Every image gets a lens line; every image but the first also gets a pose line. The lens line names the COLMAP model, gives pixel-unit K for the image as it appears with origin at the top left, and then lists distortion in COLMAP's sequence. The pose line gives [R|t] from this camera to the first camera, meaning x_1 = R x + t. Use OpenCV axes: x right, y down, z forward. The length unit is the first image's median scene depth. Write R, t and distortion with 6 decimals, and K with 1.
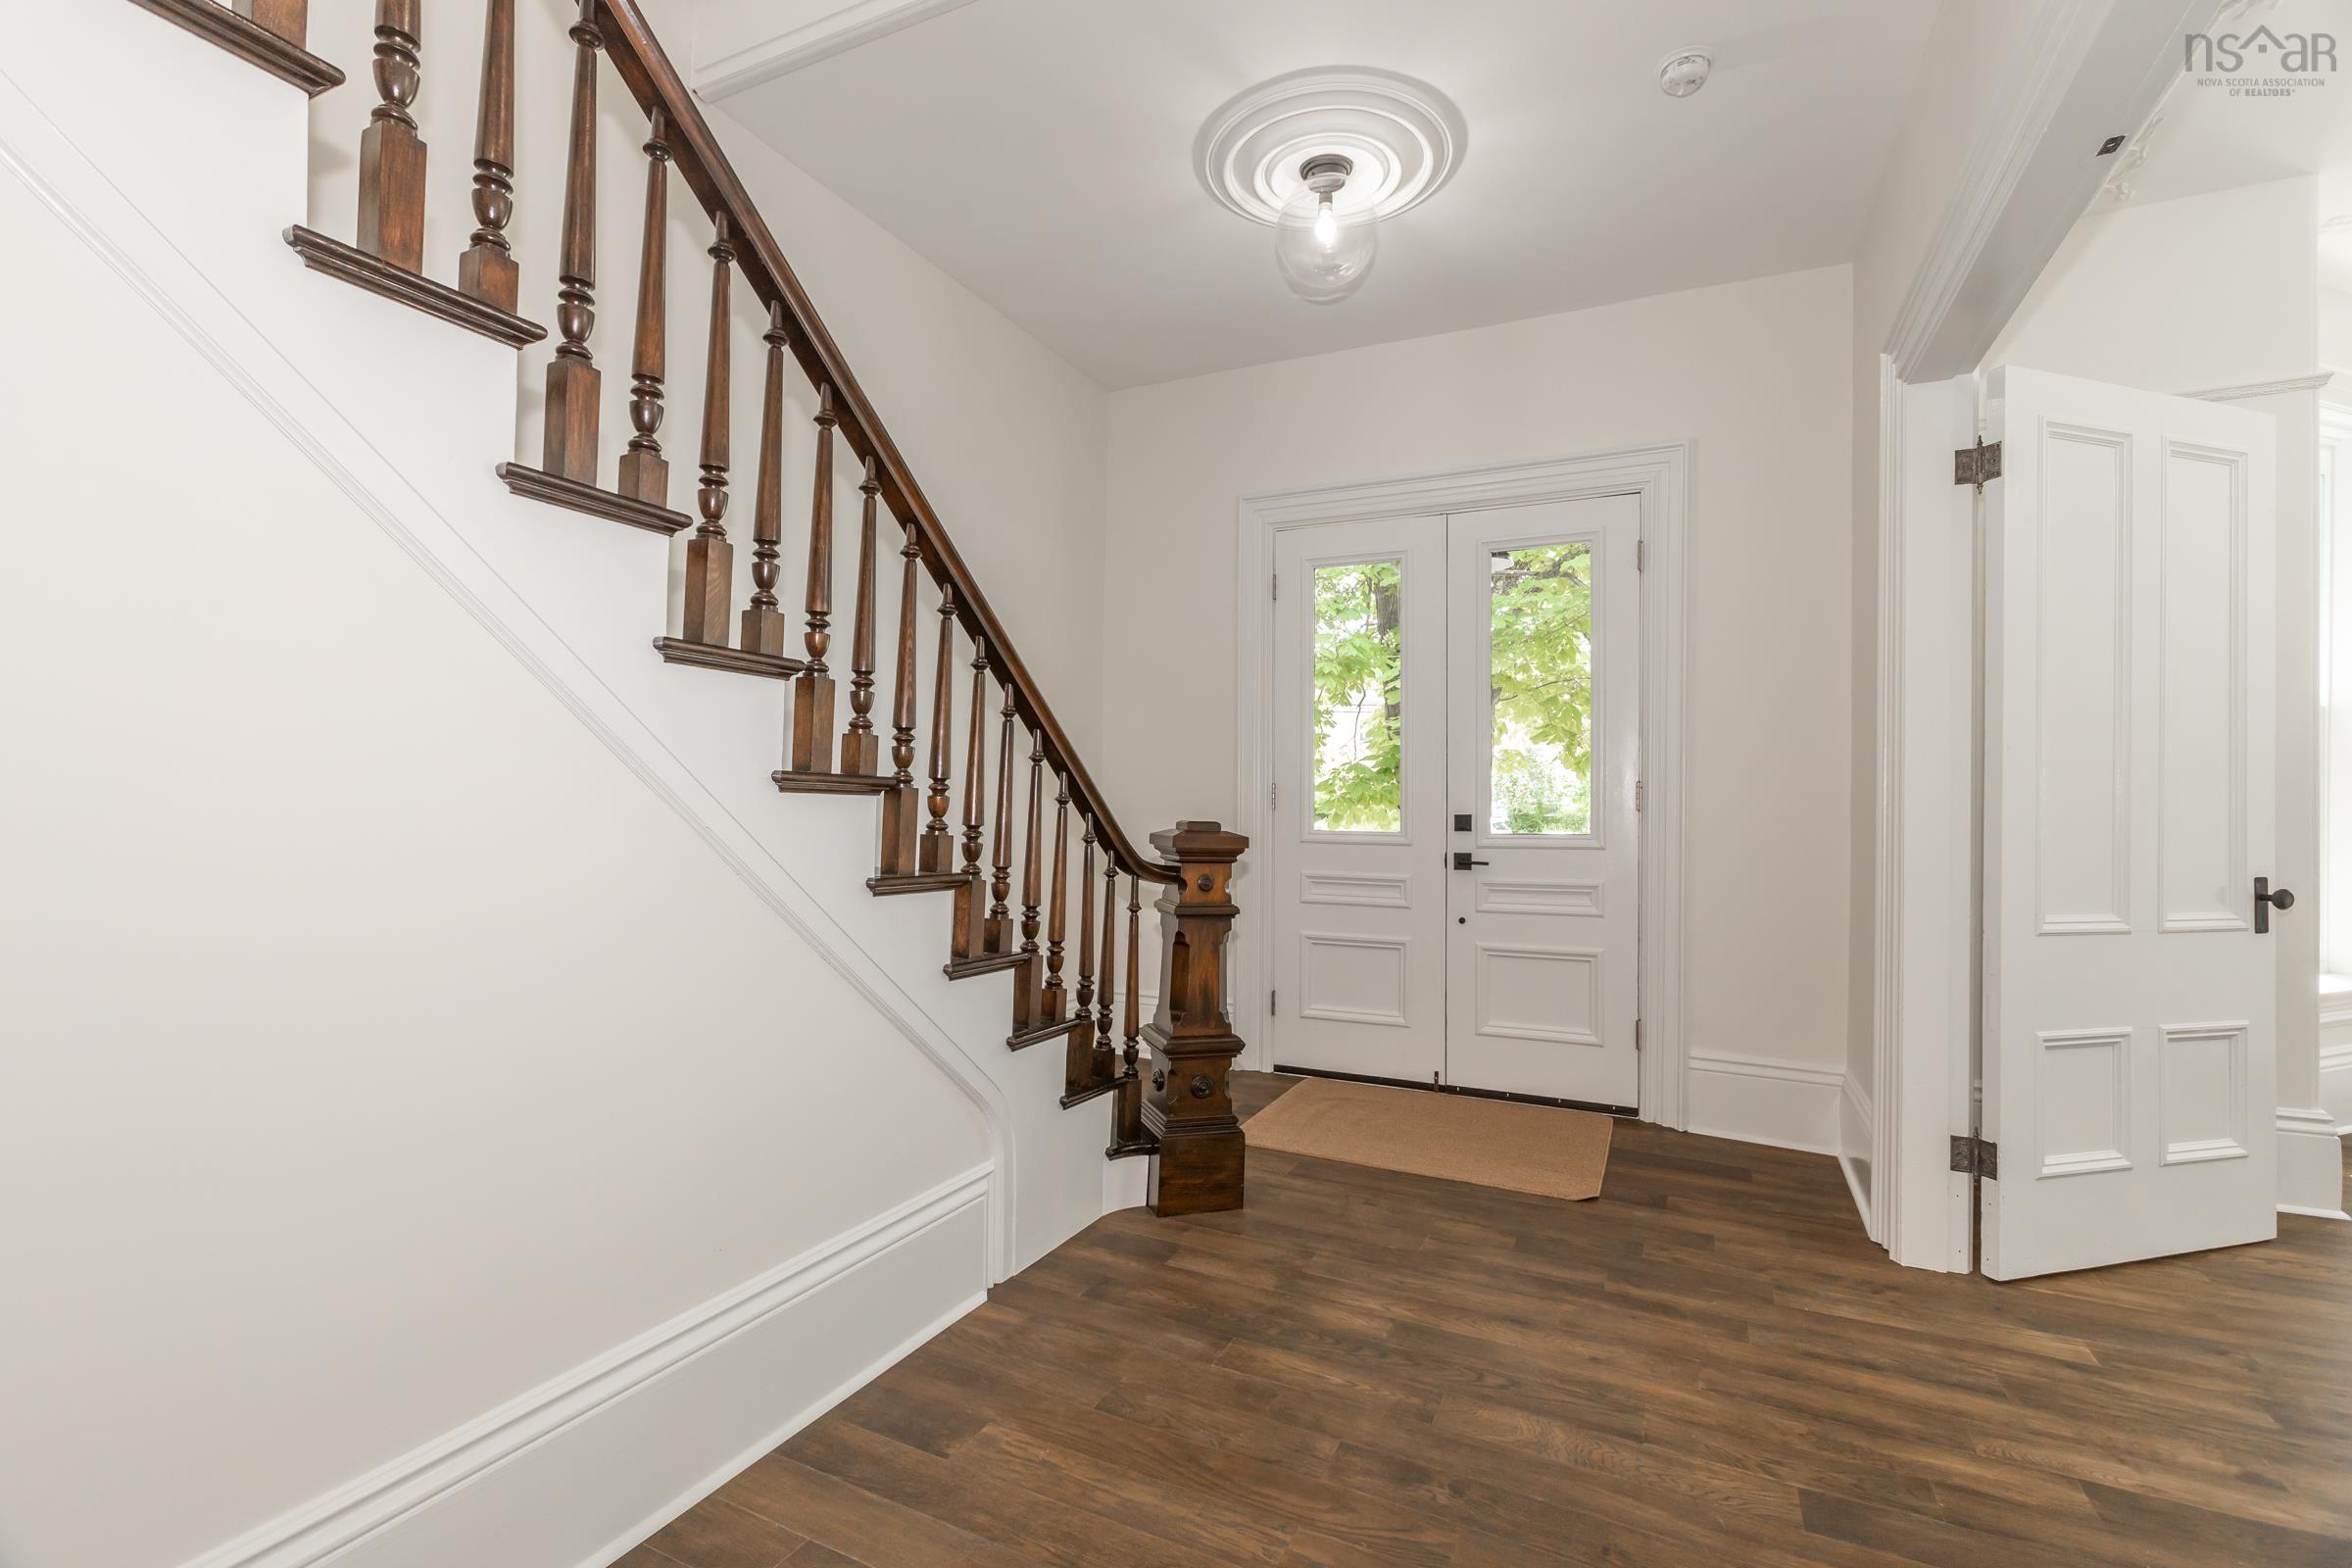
lens RADIAL K [[1057.6, 0, 1165.5], [0, 1057.6, 802.7], [0, 0, 1]] dist [0.000932, 0.000352]
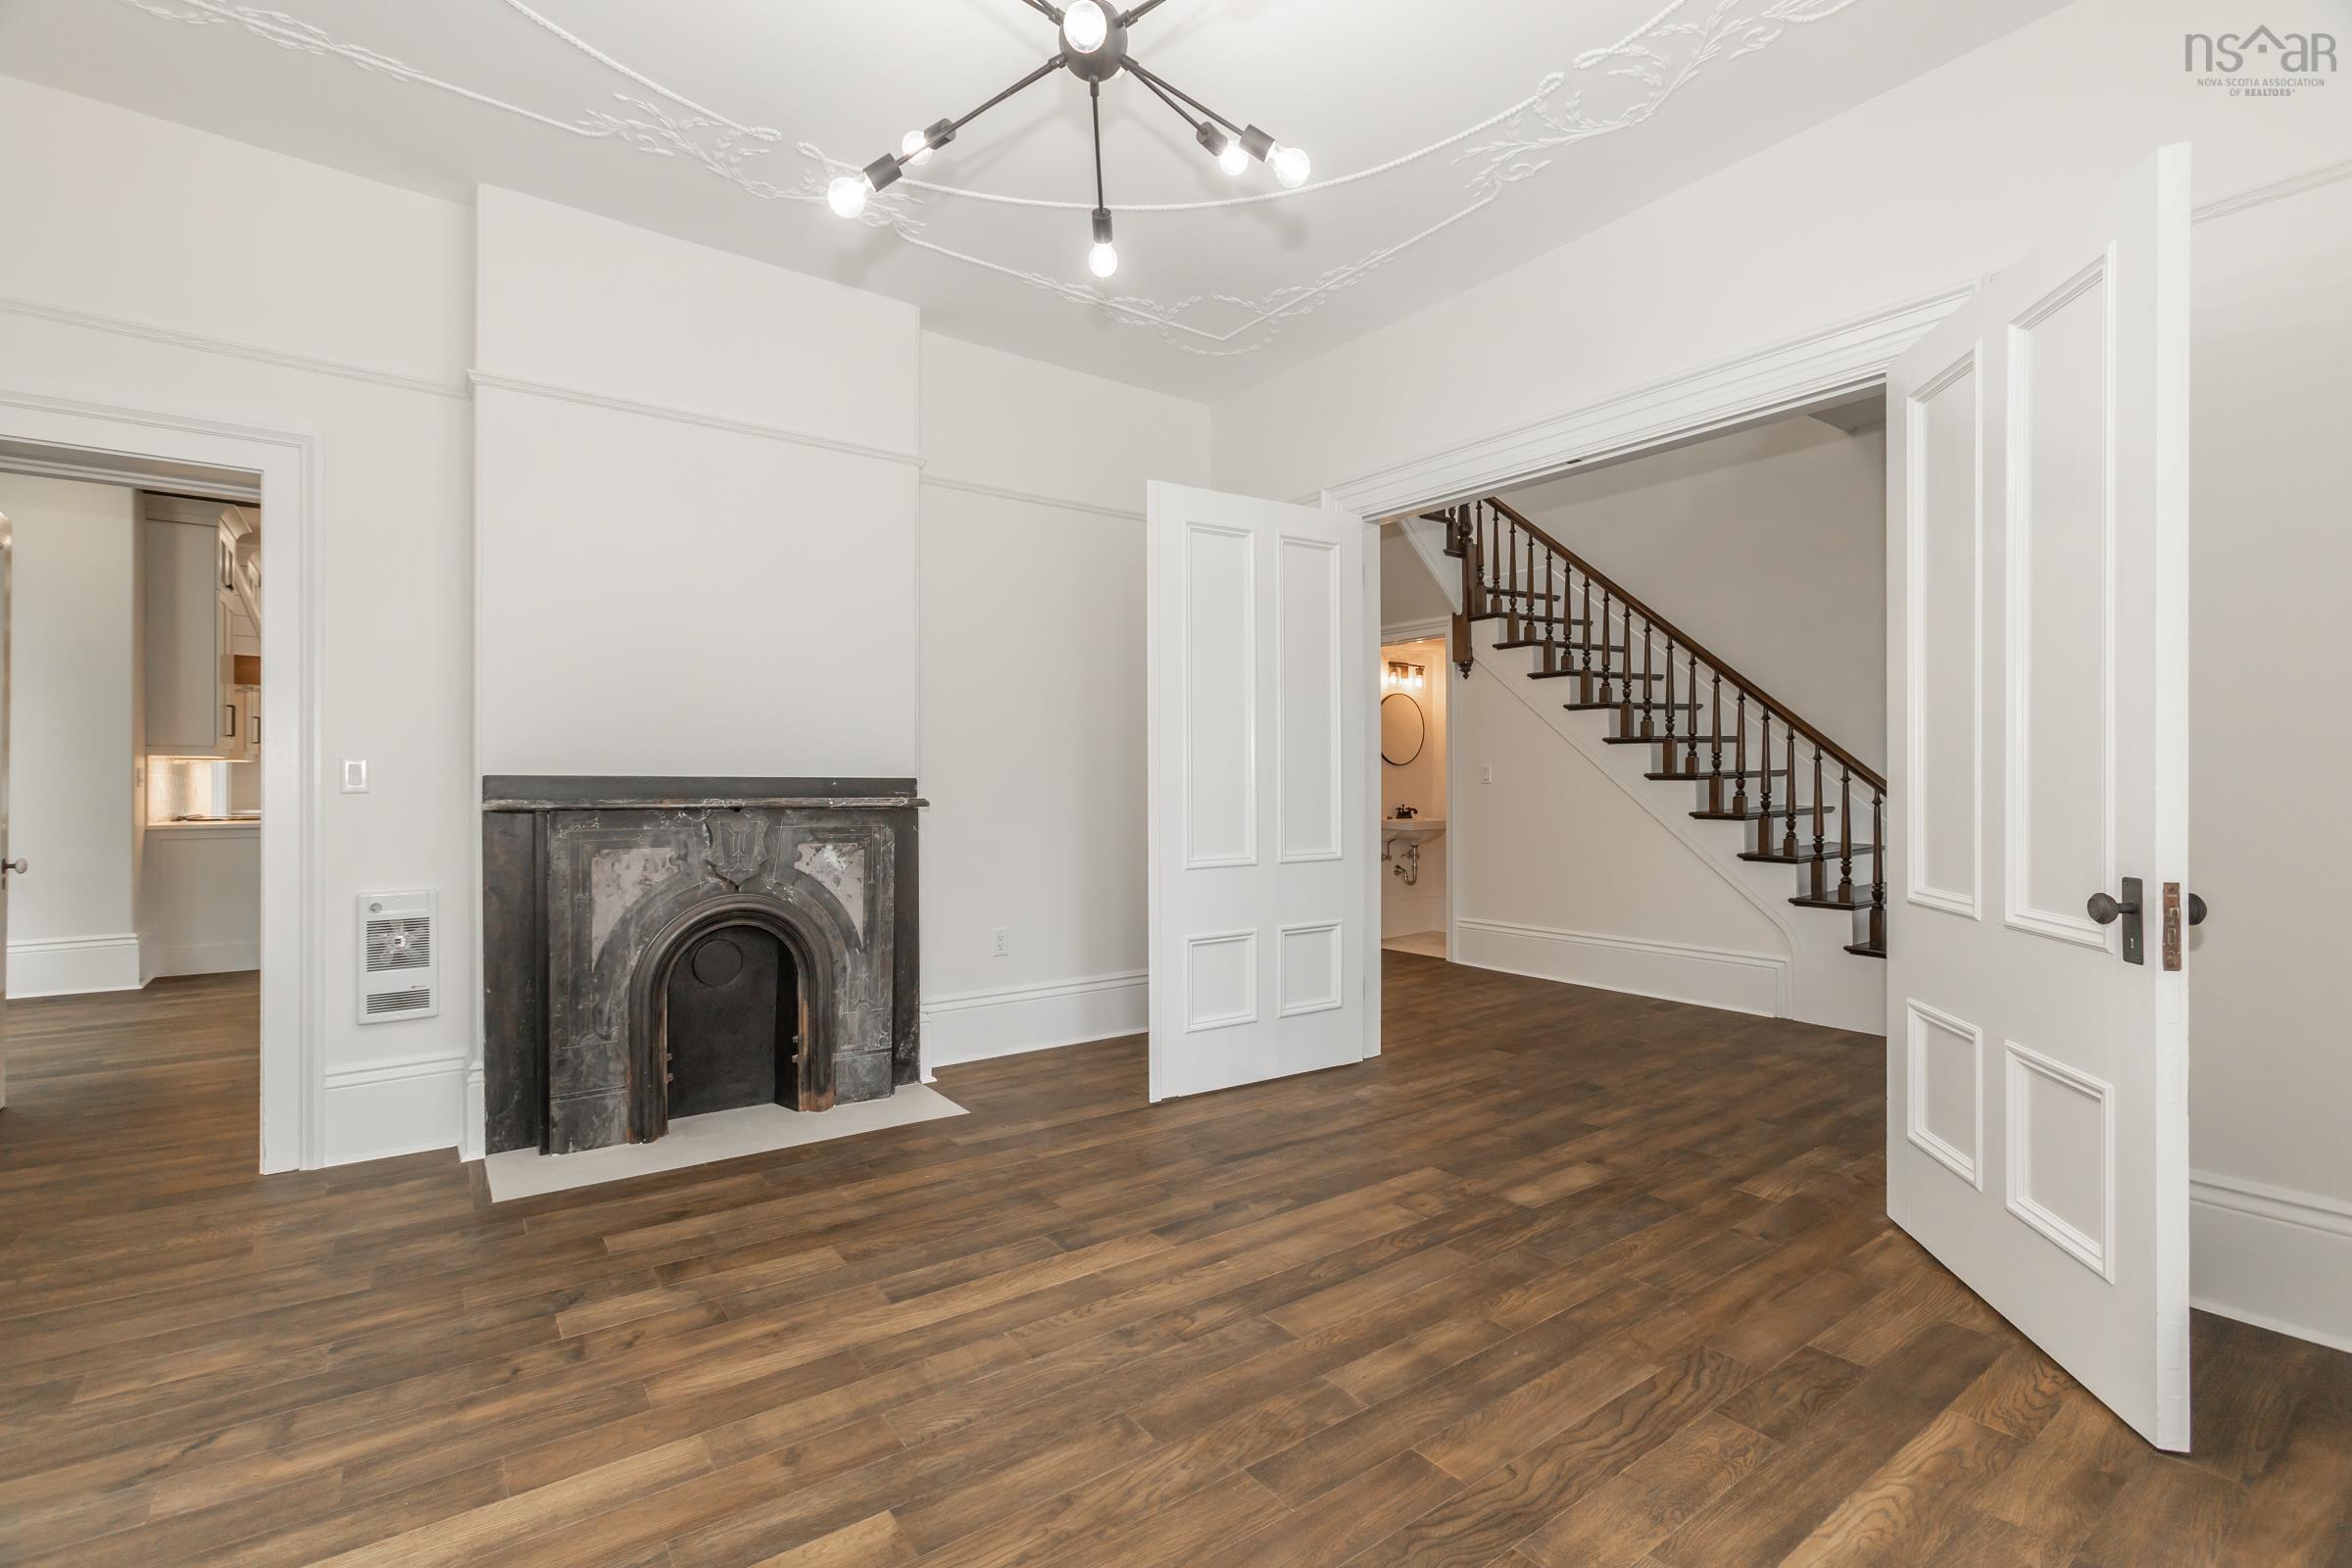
lens RADIAL K [[1044.7, 0, 1176.0], [0, 1044.7, 784.0], [0, 0, 1]] dist [-0.018360, 0.016644]
pose [[-0.466709, -0.007067, -0.884383, 2.088854], [0.006830, 0.999909, -0.011594, 0.017514], [0.884384, -0.011451, -0.466619, 0.861535]]
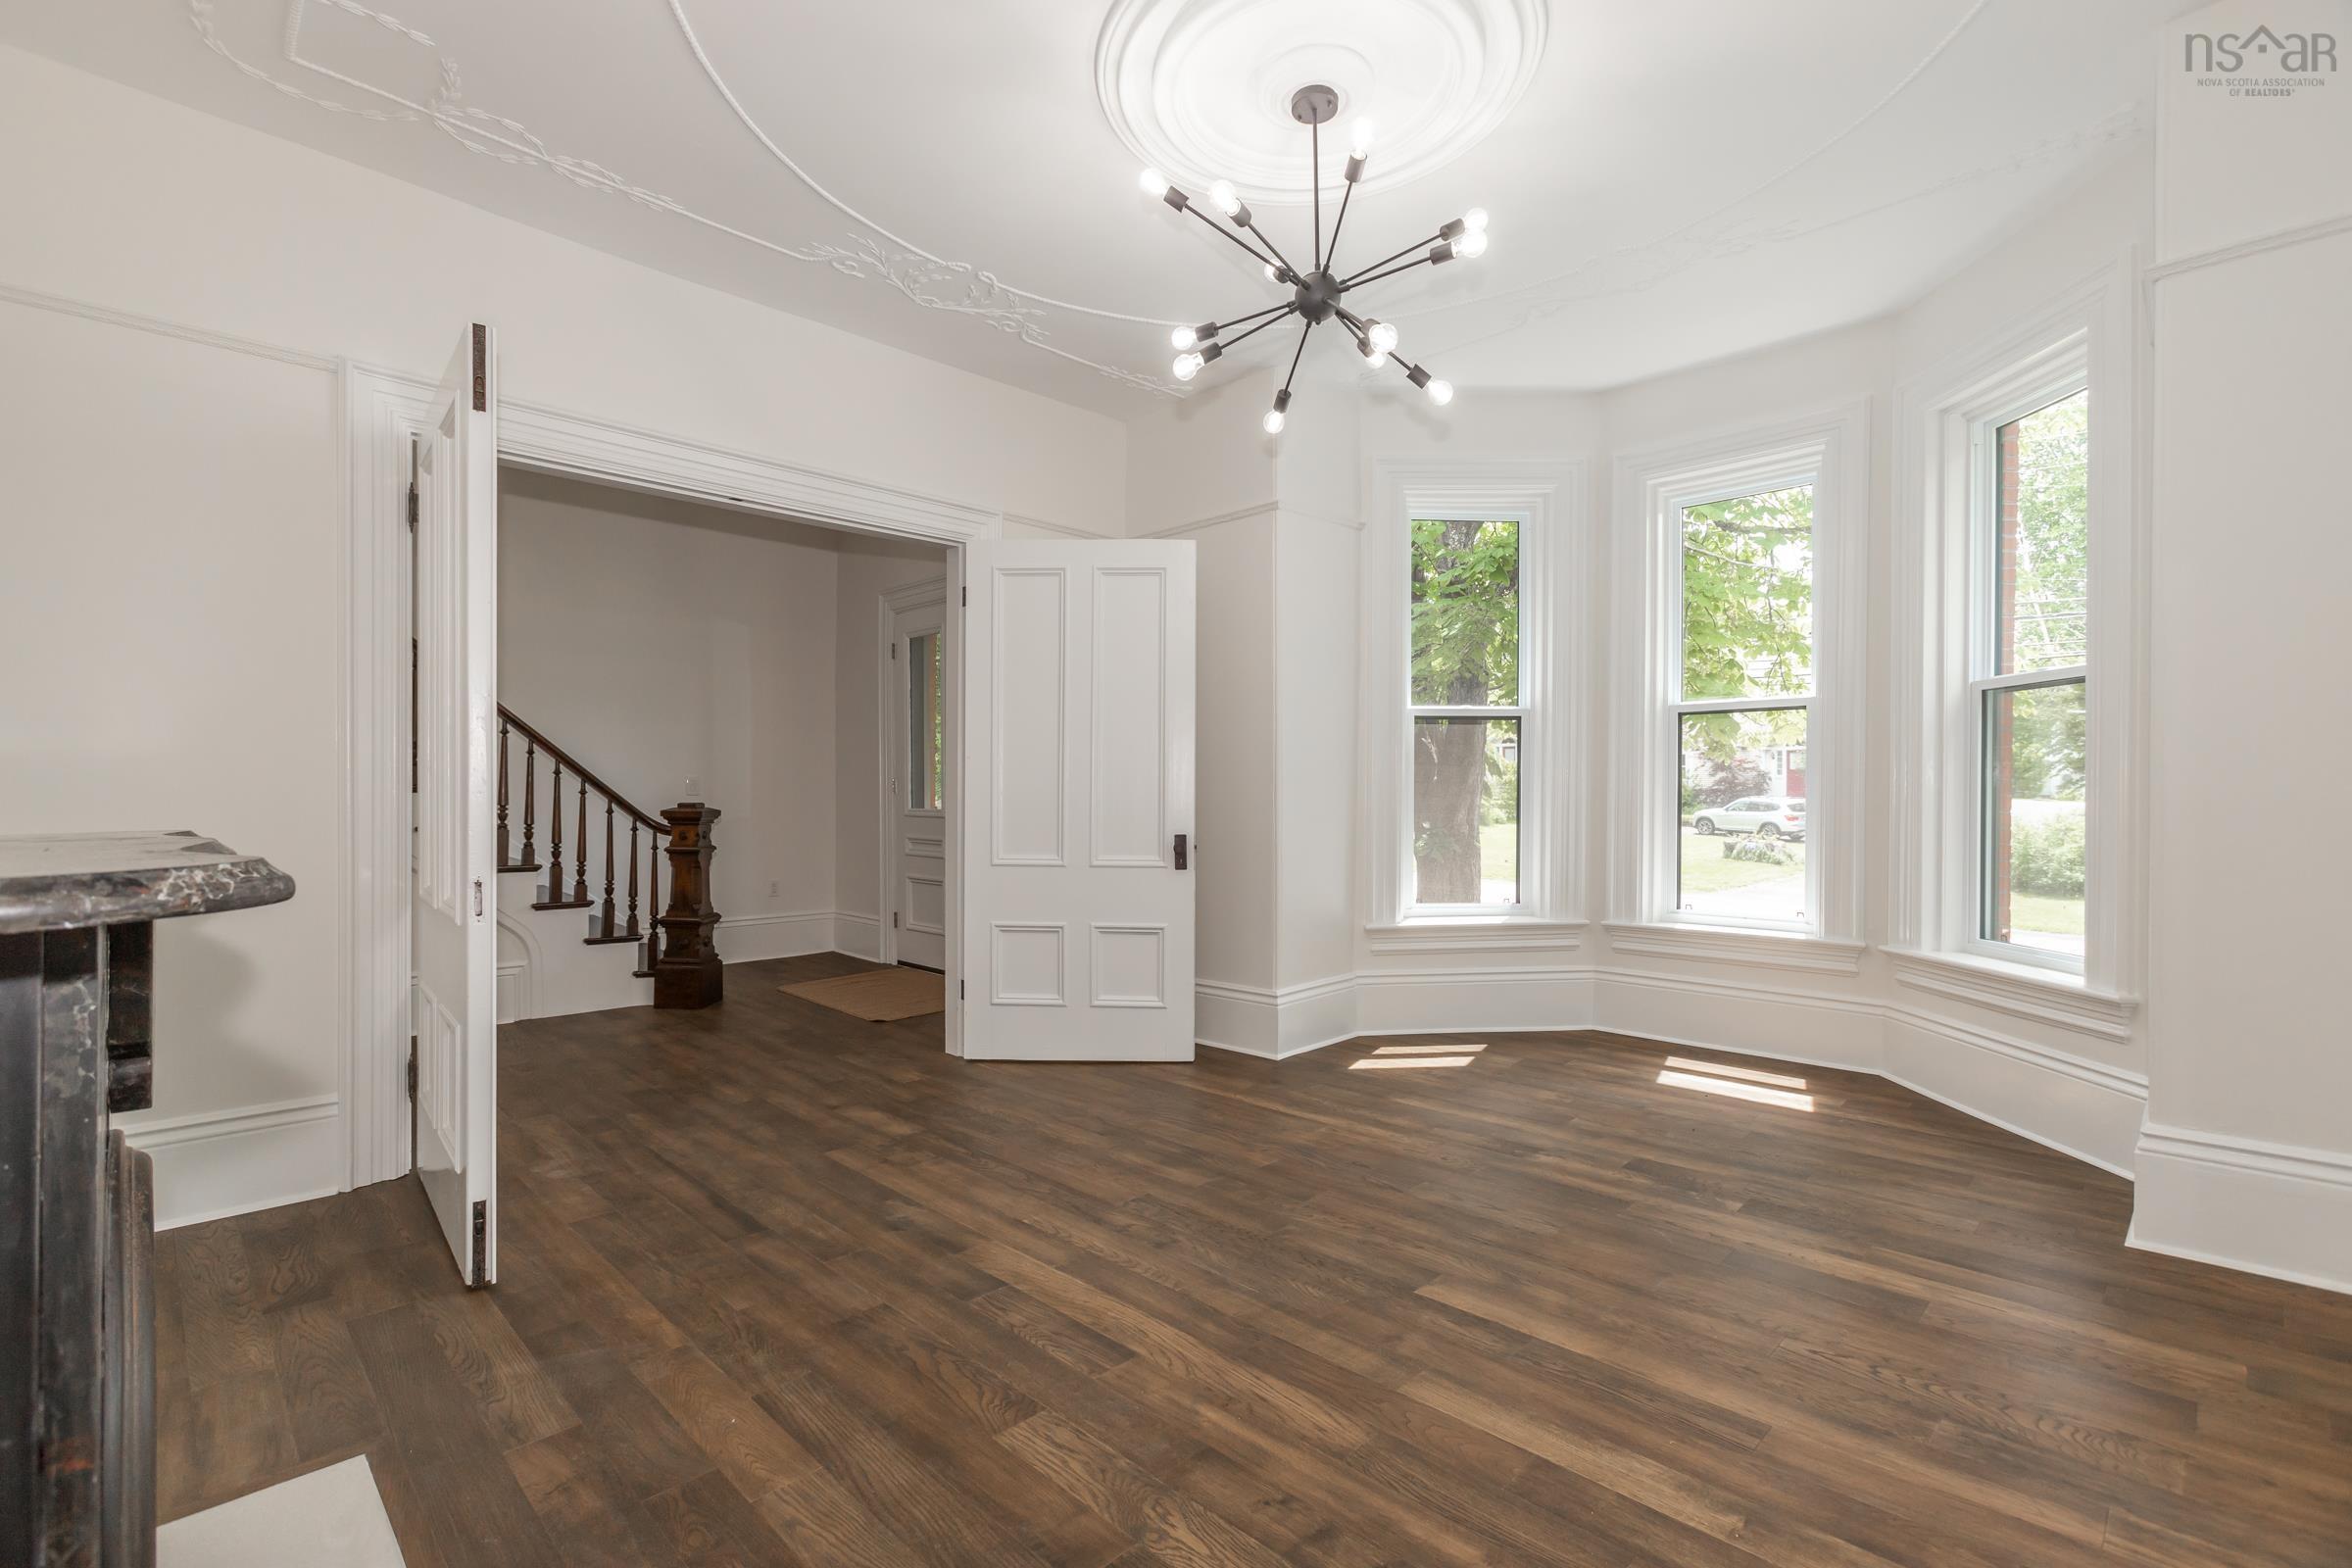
lens RADIAL K [[1057.6, 0, 1165.5], [0, 1057.6, 802.7], [0, 0, 1]] dist [0.000932, 0.000352]
pose [[0.944488, -0.005253, -0.328503, 1.704333], [0.009963, 0.999870, 0.012656, 0.002940], [0.328394, -0.015226, 0.944418, -0.566459]]
